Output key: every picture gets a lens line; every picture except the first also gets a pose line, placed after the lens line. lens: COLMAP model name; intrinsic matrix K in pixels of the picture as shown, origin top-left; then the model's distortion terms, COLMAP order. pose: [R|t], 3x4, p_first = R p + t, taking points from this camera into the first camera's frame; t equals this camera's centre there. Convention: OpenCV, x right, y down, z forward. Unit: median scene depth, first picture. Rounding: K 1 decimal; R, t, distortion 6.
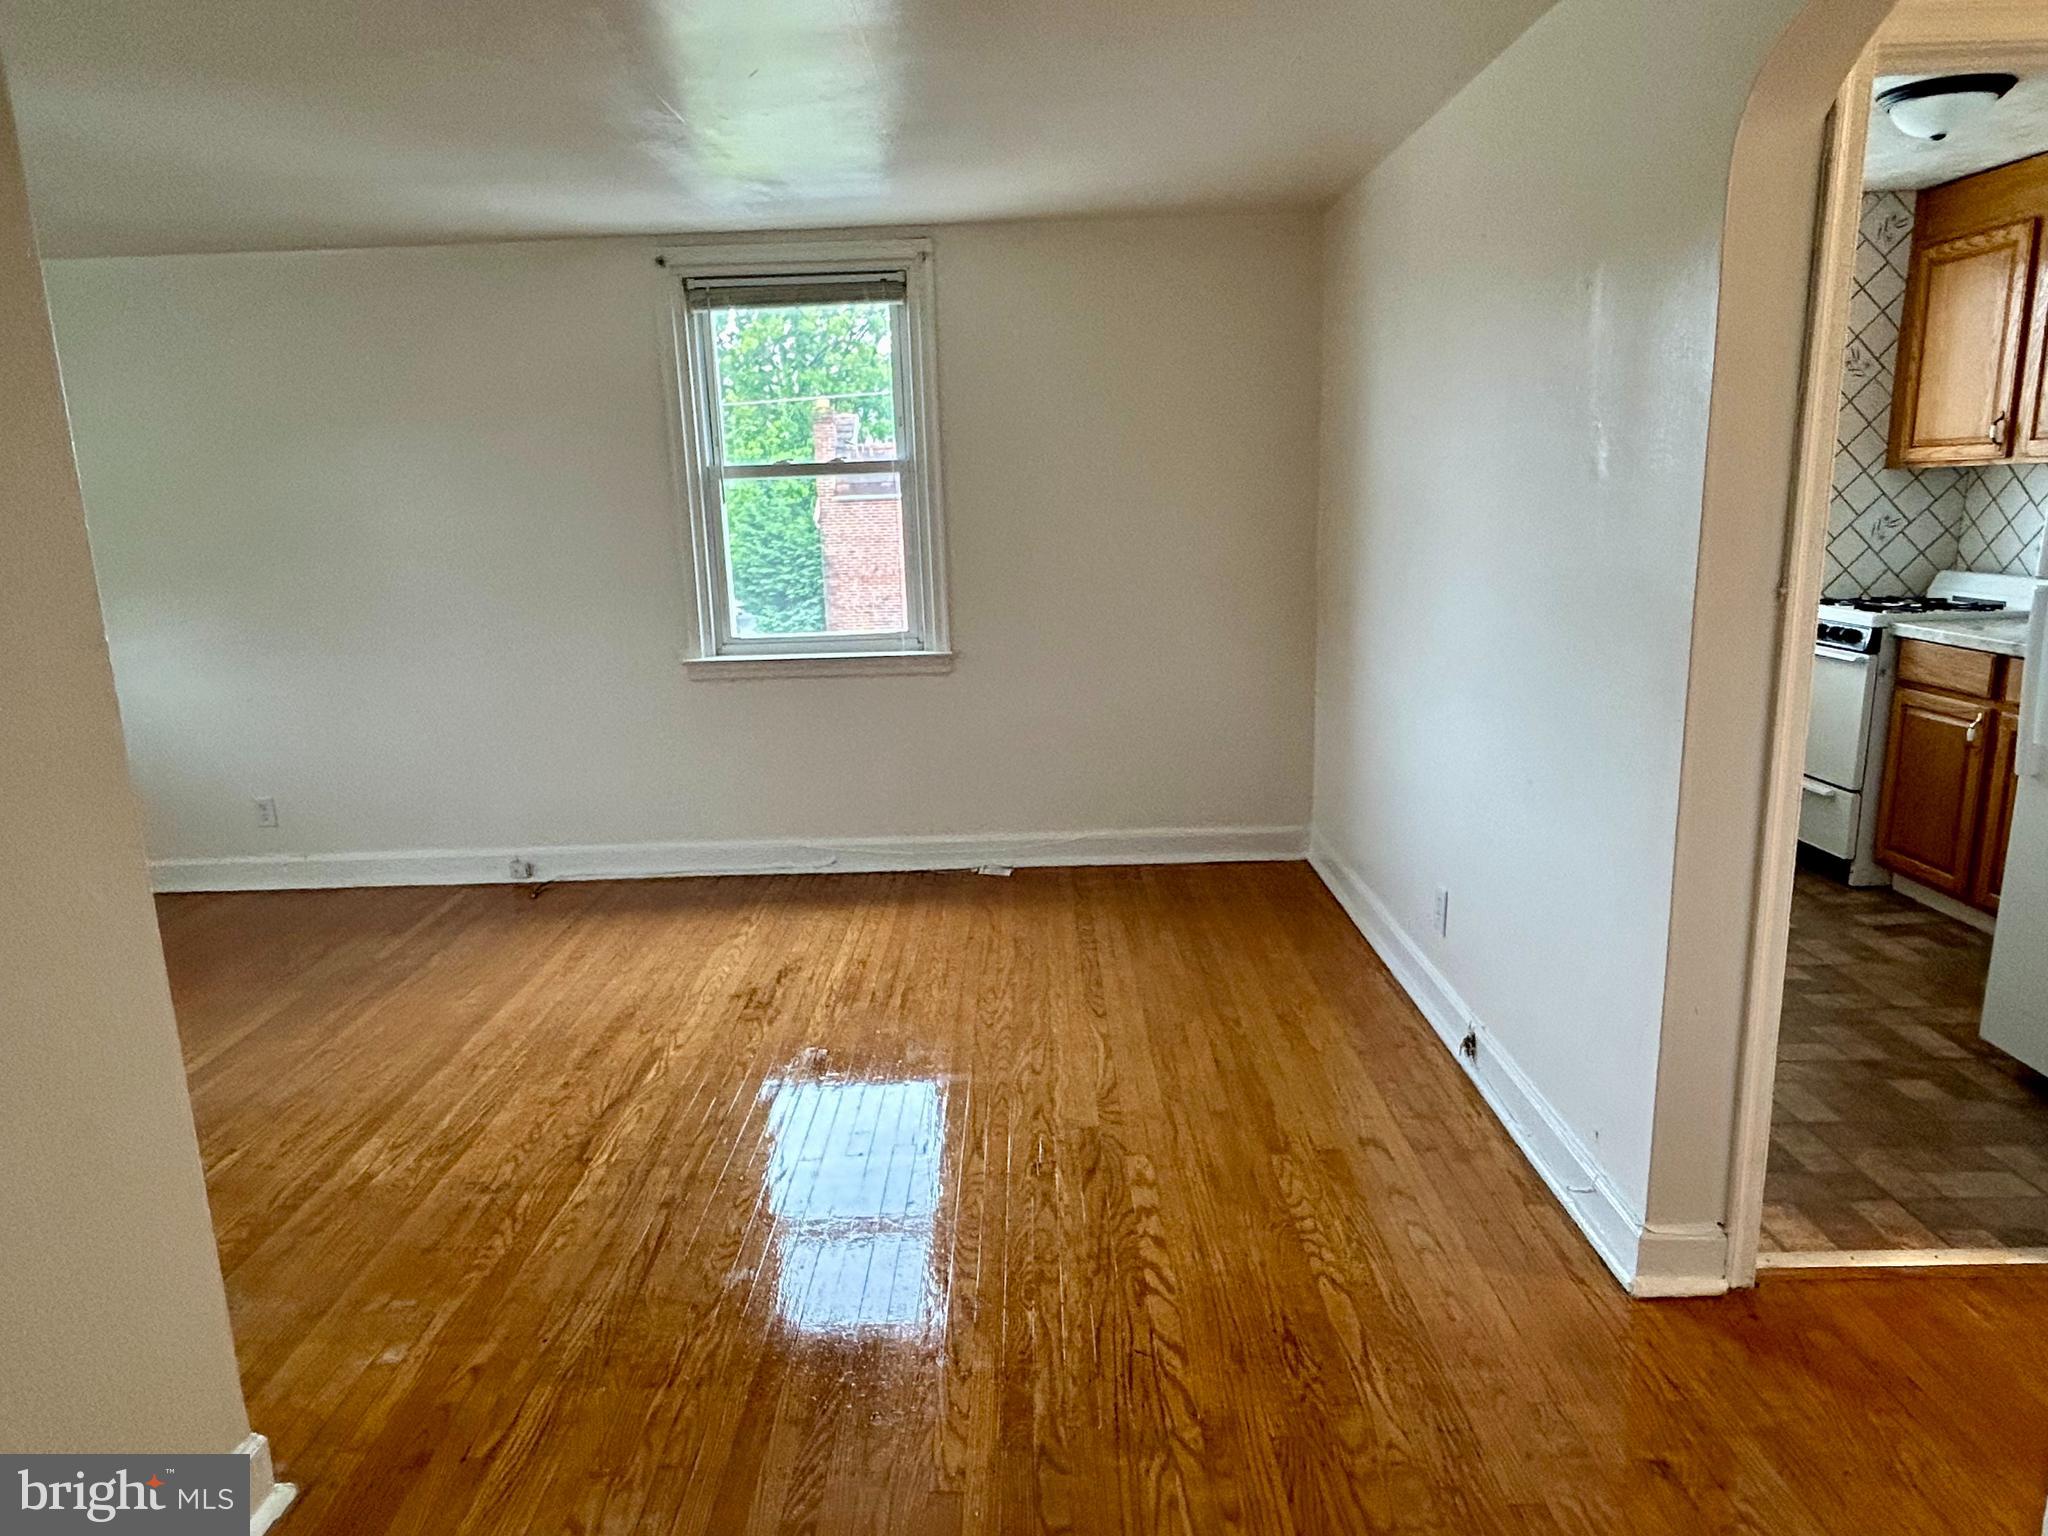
lens RADIAL K [[1270.2, 0, 1016.9], [0, 1270.2, 774.9], [0, 0, 1]] dist [-0.003929, 0.002931]
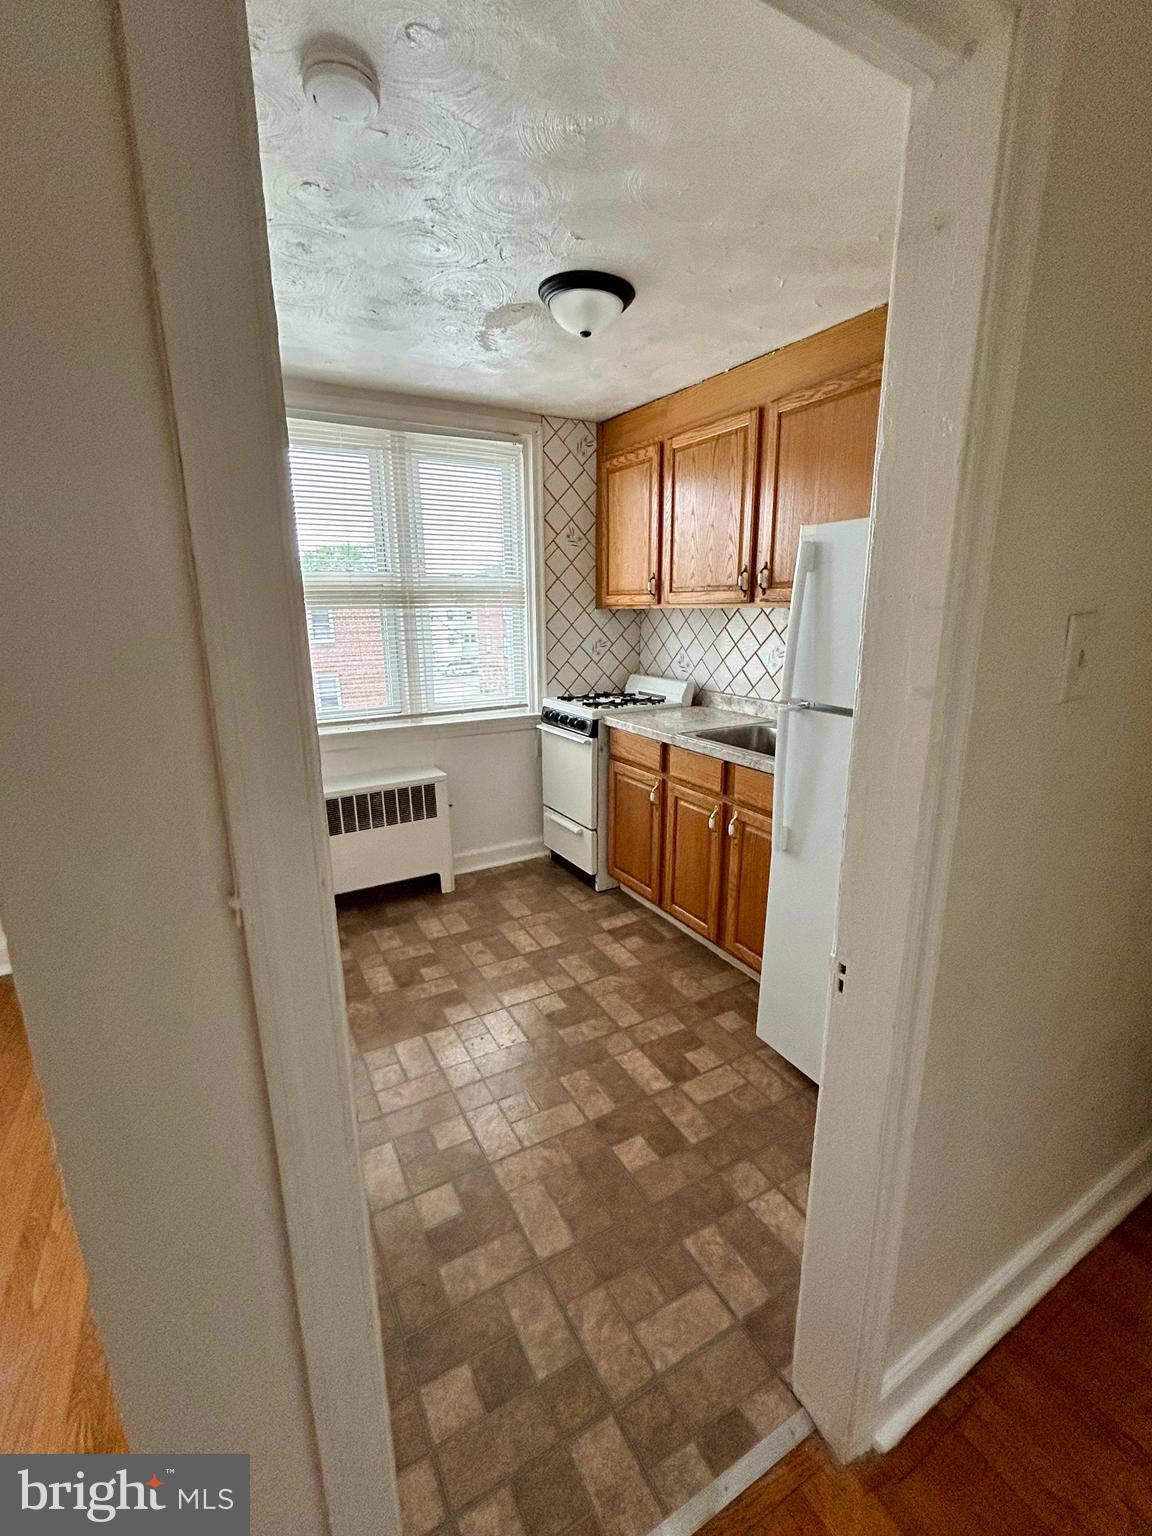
lens RADIAL K [[655.1, 0, 578.9], [0, 655.1, 767.9], [0, 0, 1]] dist [0.003322, -0.000915]
pose [[0.867048, -0.094096, 0.489258, 0.289558], [0.085345, 0.995539, 0.040220, -0.092376], [-0.490860, 0.006883, 0.871211, 0.356834]]
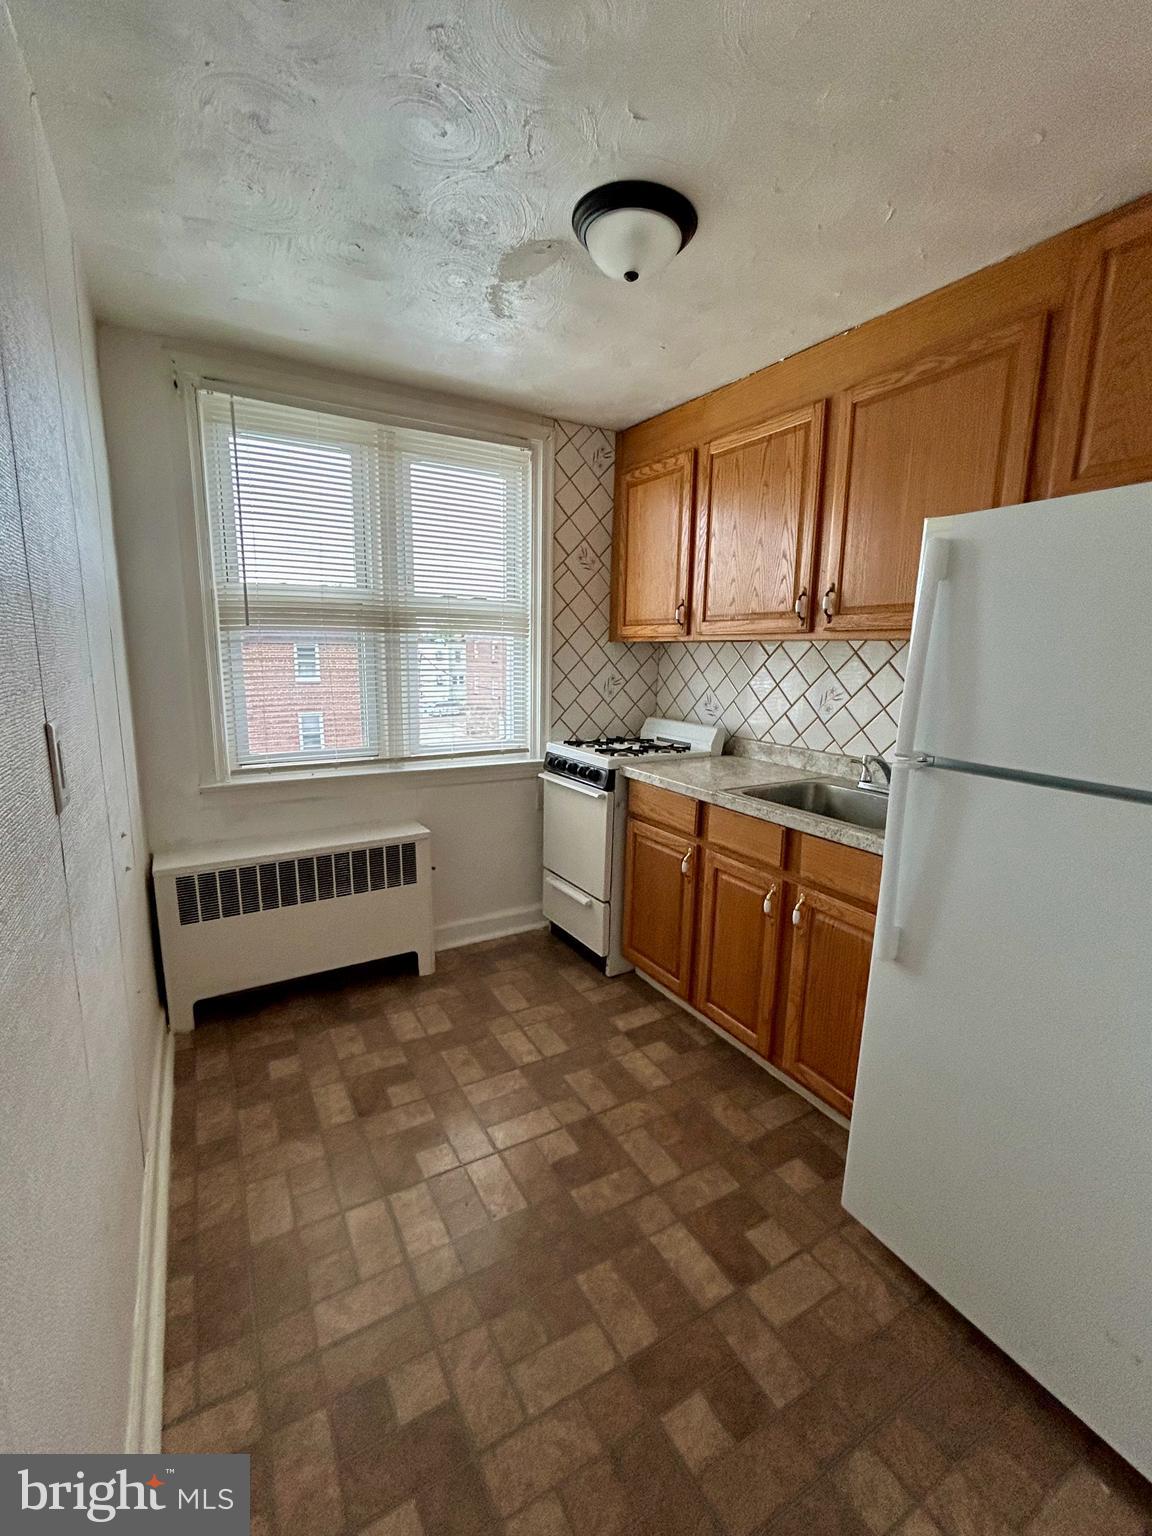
lens RADIAL K [[655.1, 0, 578.6], [0, 655.1, 768.7], [0, 0, 1]] dist [0.003322, -0.000915]
pose [[0.857192, -0.043037, 0.513195, 0.329818], [0.064274, 0.997651, -0.023692, -0.103556], [-0.510970, 0.053293, 0.857945, 0.479442]]
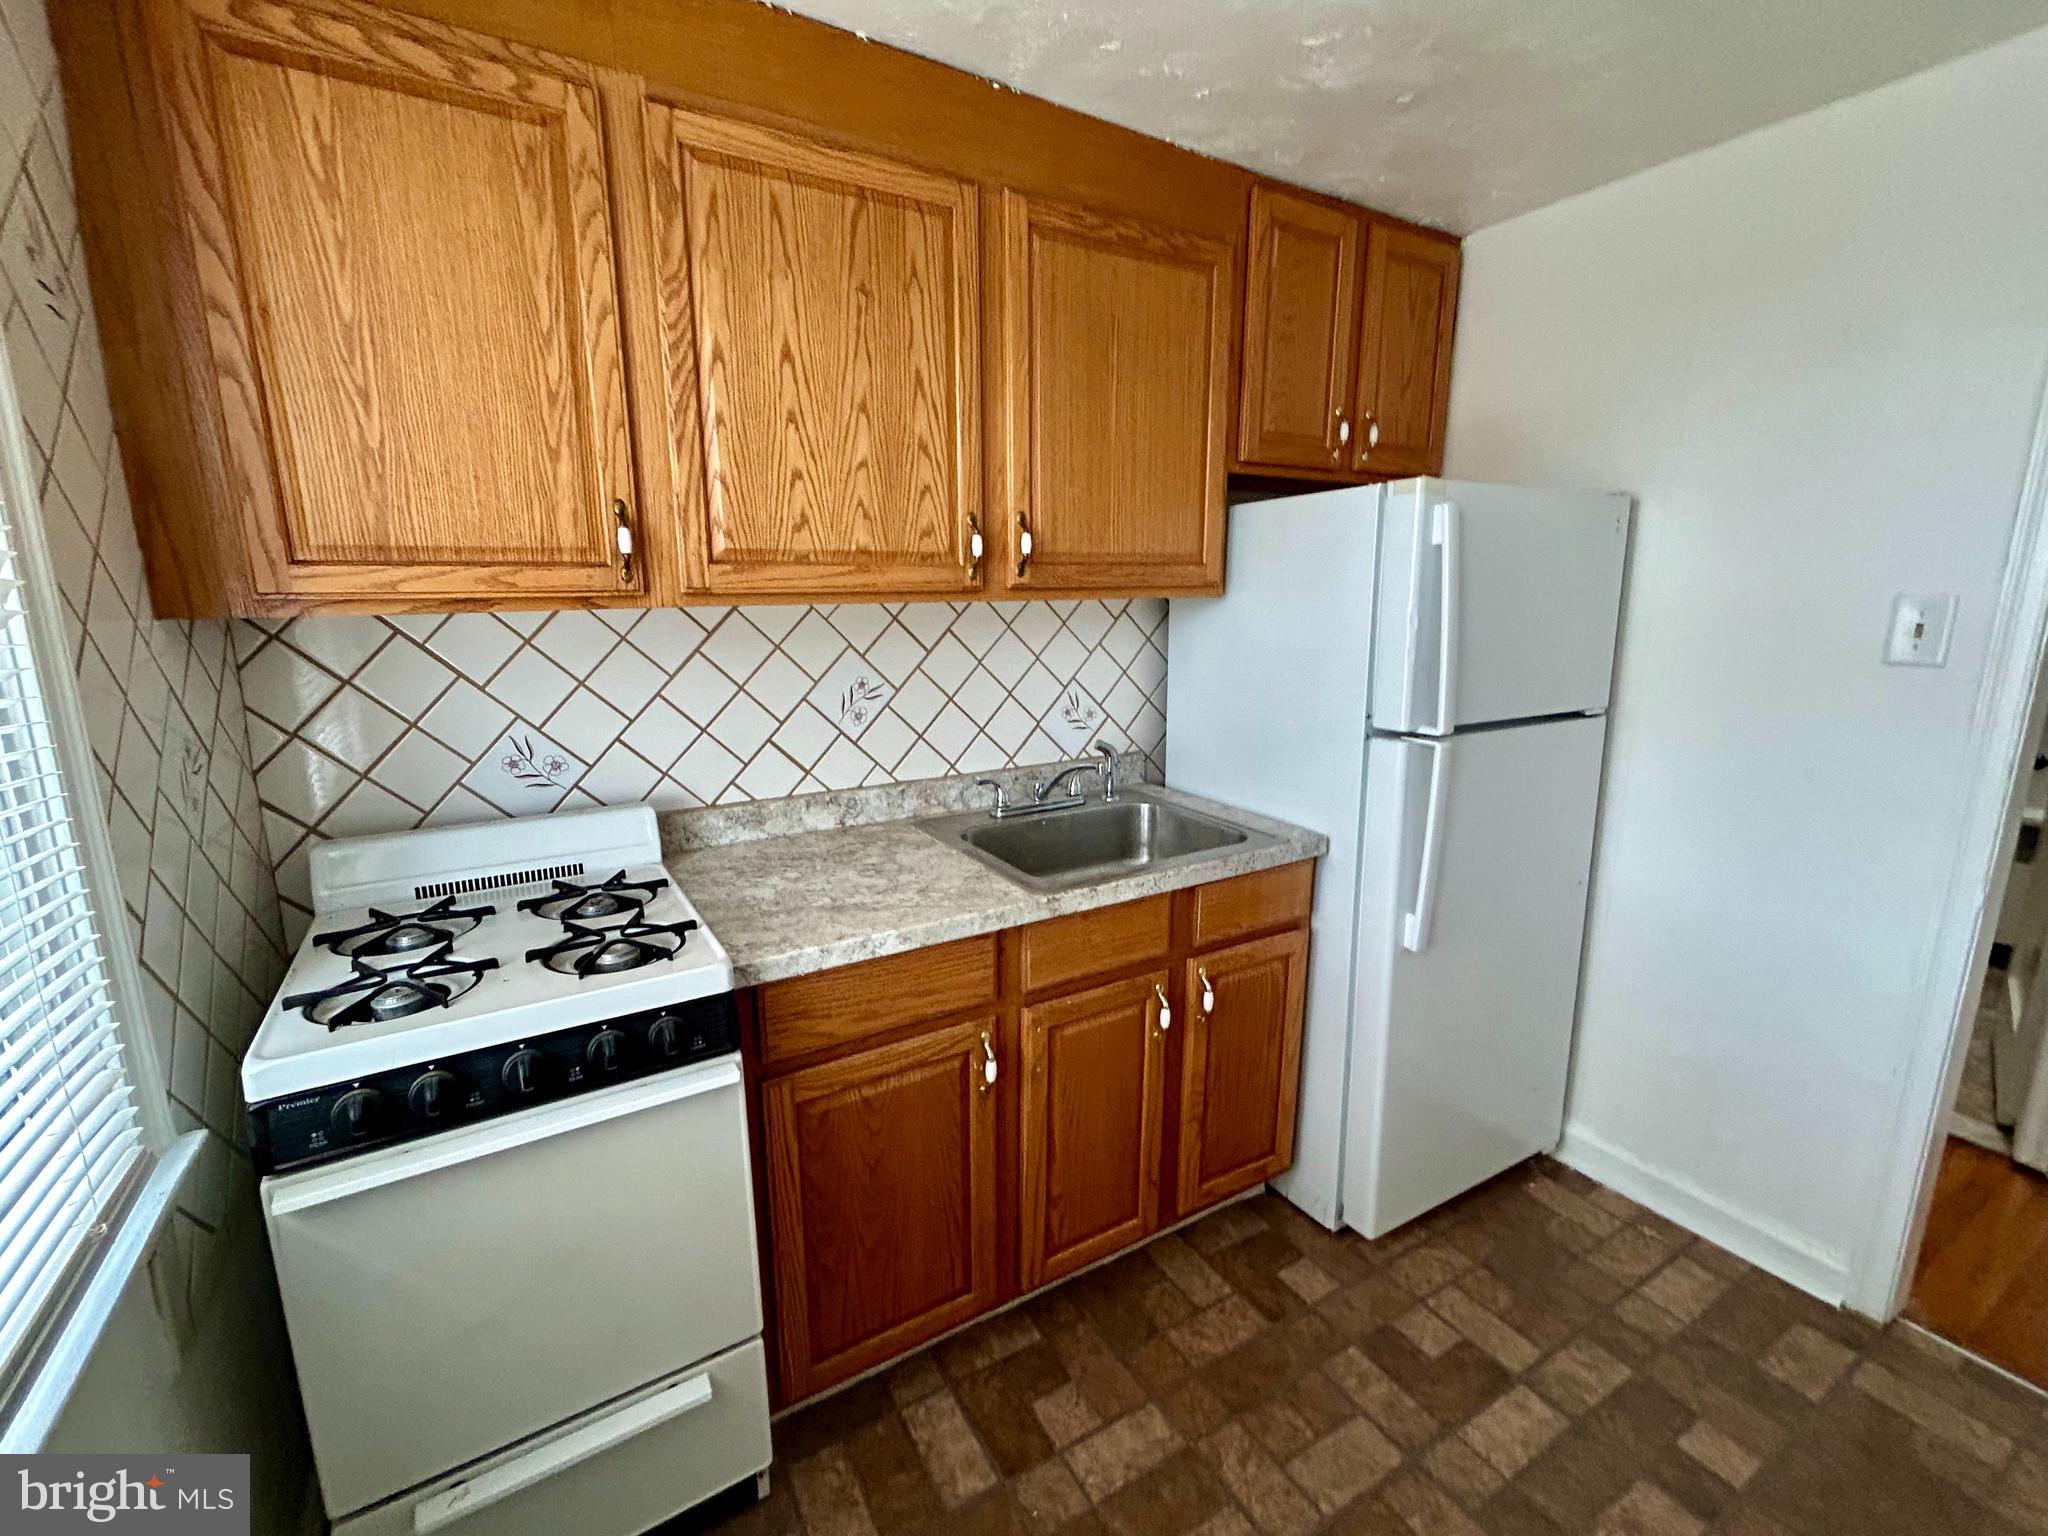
lens RADIAL K [[873.4, 0, 1015.8], [0, 873.4, 766.5], [0, 0, 1]] dist [0.003322, -0.000915]
pose [[-0.514935, -0.140656, 0.845611, 0.390371], [0.204490, 0.937814, 0.280517, -0.246110], [-0.832482, 0.317367, -0.454150, 1.024490]]
